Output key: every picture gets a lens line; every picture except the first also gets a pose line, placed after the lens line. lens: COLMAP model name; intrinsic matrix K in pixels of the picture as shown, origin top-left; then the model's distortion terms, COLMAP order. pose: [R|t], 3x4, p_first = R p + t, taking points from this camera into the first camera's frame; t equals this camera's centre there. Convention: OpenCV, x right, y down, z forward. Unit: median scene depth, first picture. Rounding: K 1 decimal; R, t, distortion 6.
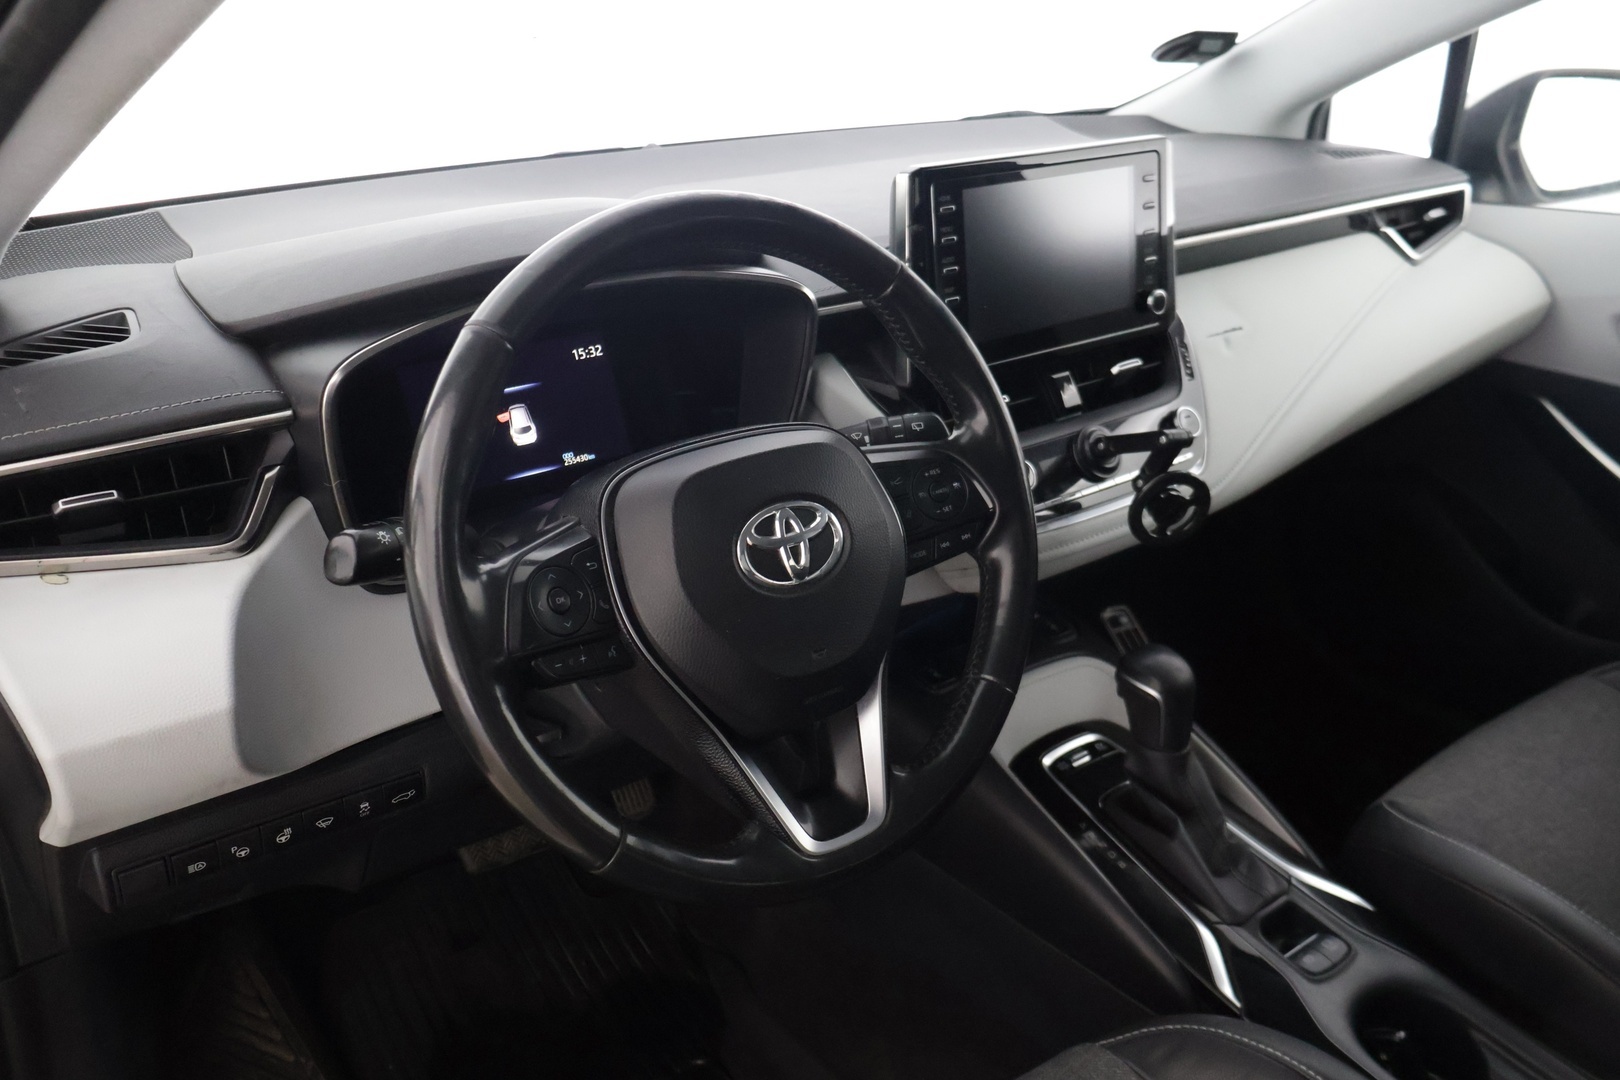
lens RADIAL K [[1329.3, 0, 810.0], [0, 1329.3, 540.0], [0, 0, 1]] dist [-0.009729, -0.000412]
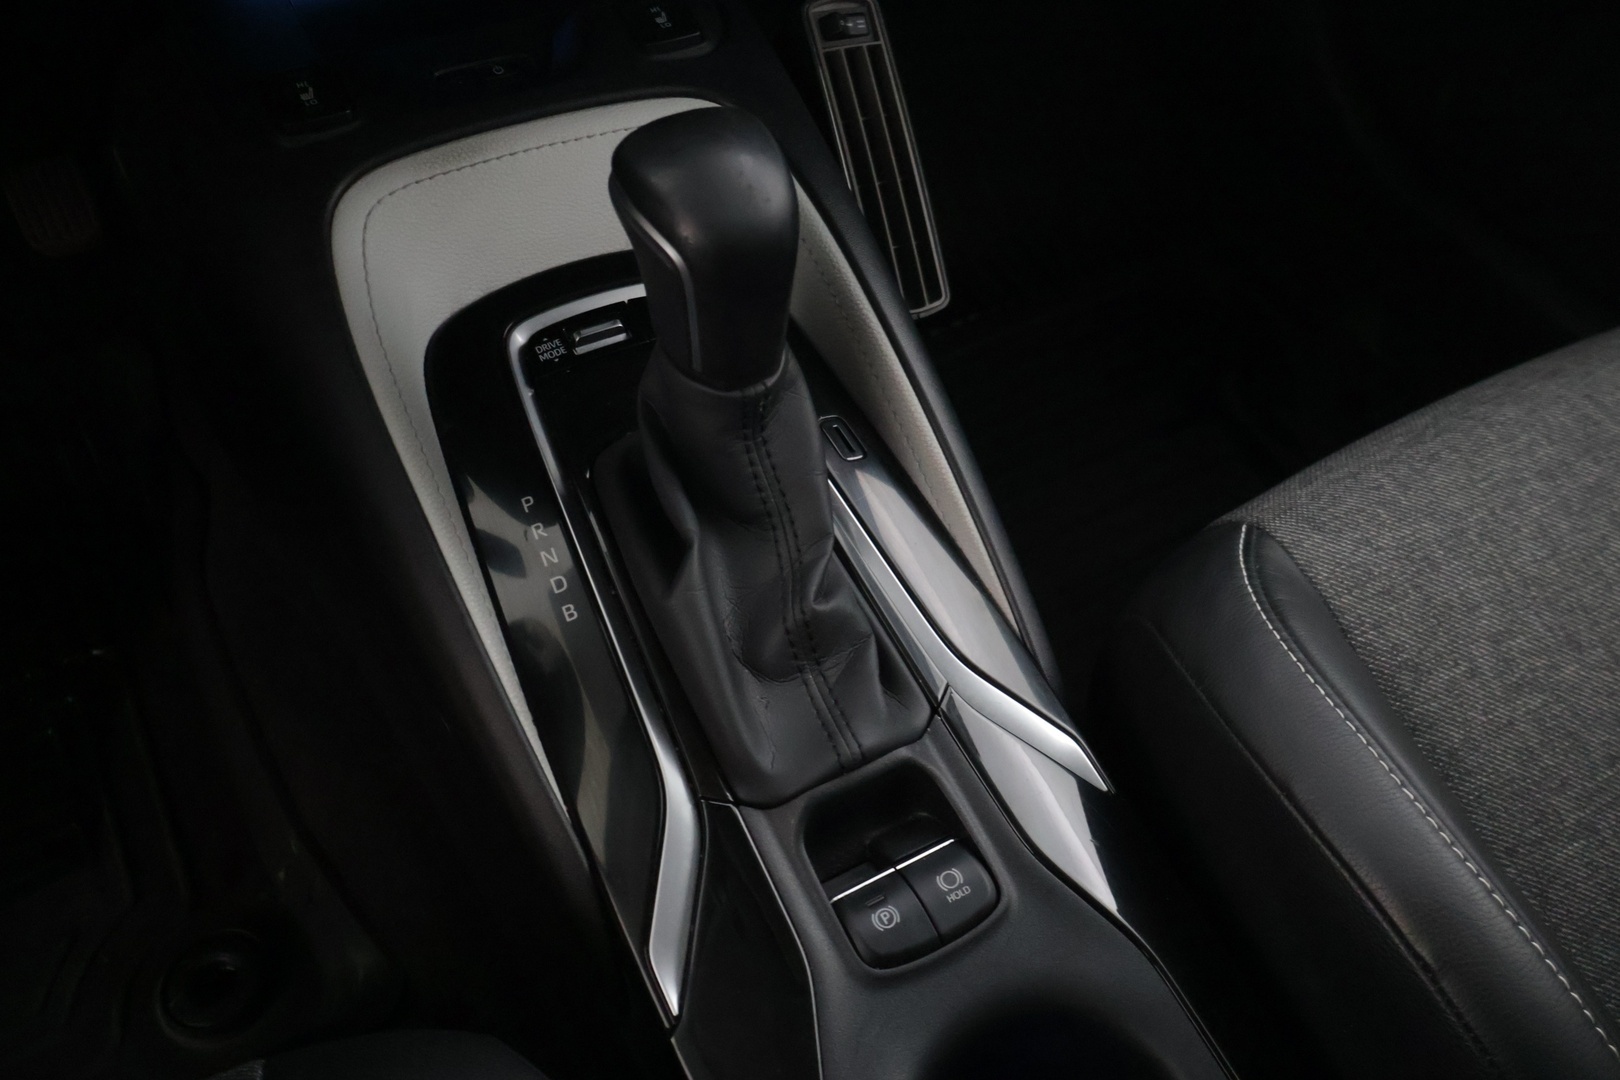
lens RADIAL K [[1329.3, 0, 810.0], [0, 1329.3, 540.0], [0, 0, 1]] dist [-0.009729, -0.000412]
pose [[0.986989, 0.159653, -0.019049, 0.348518], [-0.133101, 0.877756, 0.460249, 0.009106], [0.090200, -0.451725, 0.887586, 0.682150]]
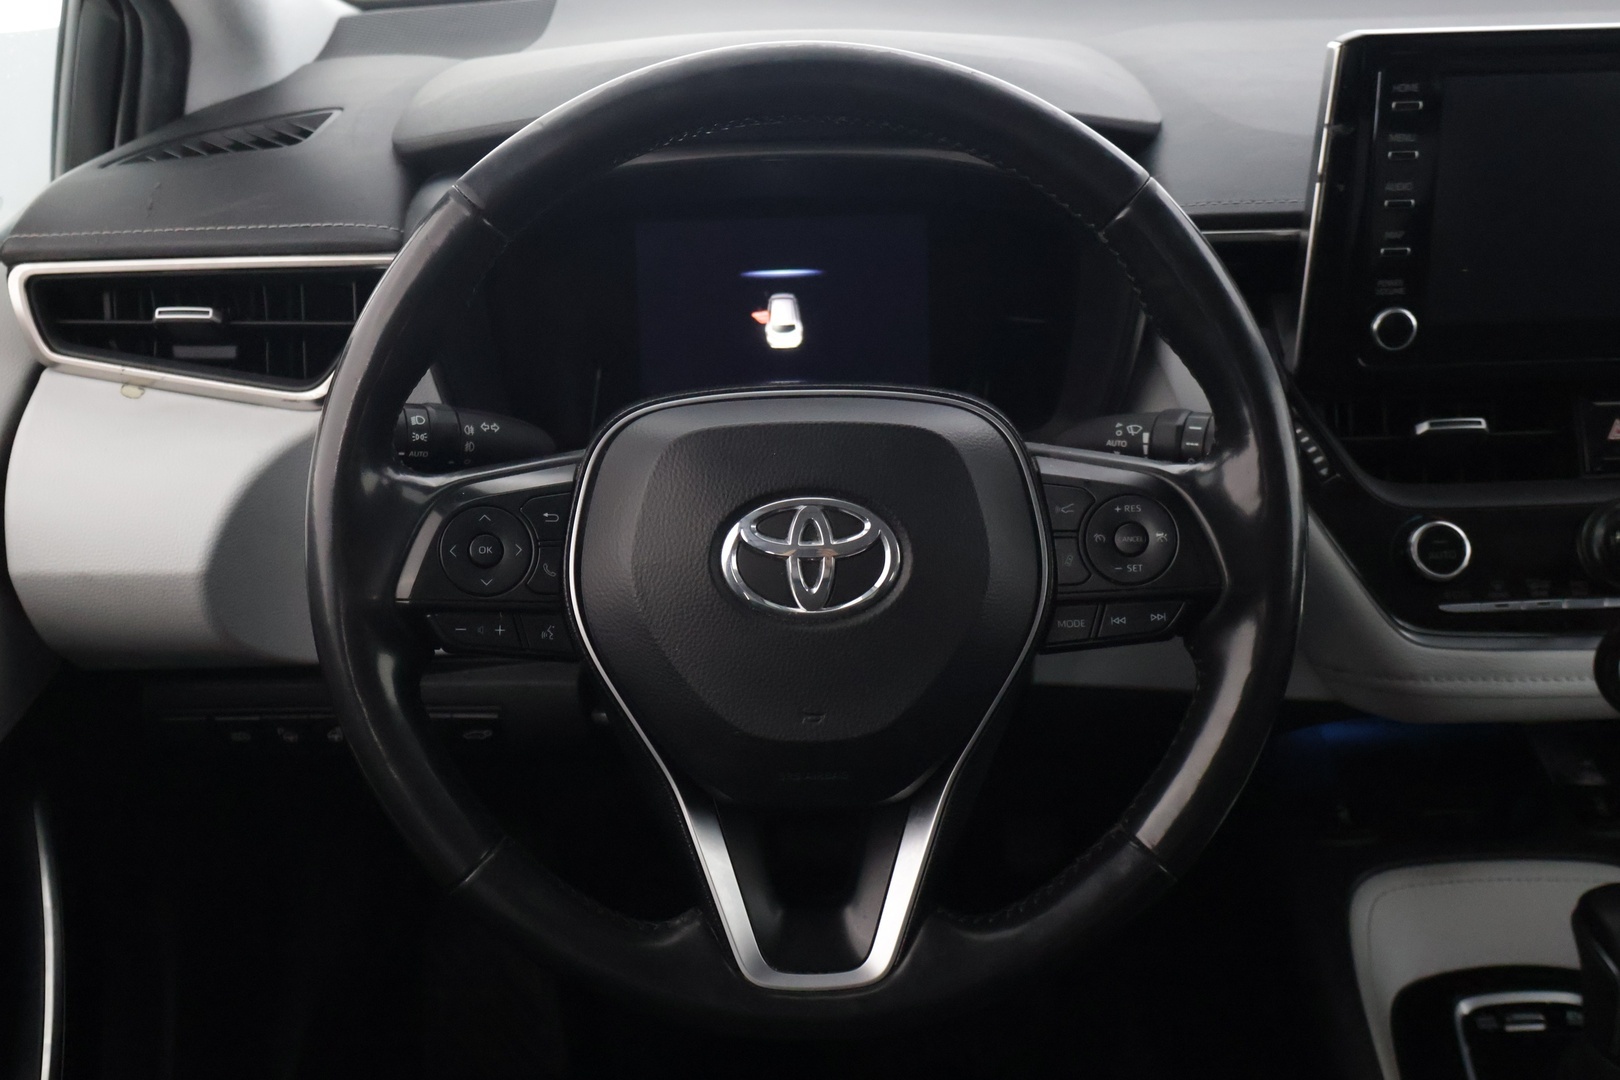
lens RADIAL K [[1706.2, 0, 810.0], [0, 1706.2, 540.0], [0, 0, 1]] dist [0.002394, -0.001059]
pose [[0.815952, 0.249657, -0.521434, 0.343778], [-0.221042, 0.968143, 0.117646, -0.084698], [0.534193, 0.019266, 0.845143, 0.180237]]
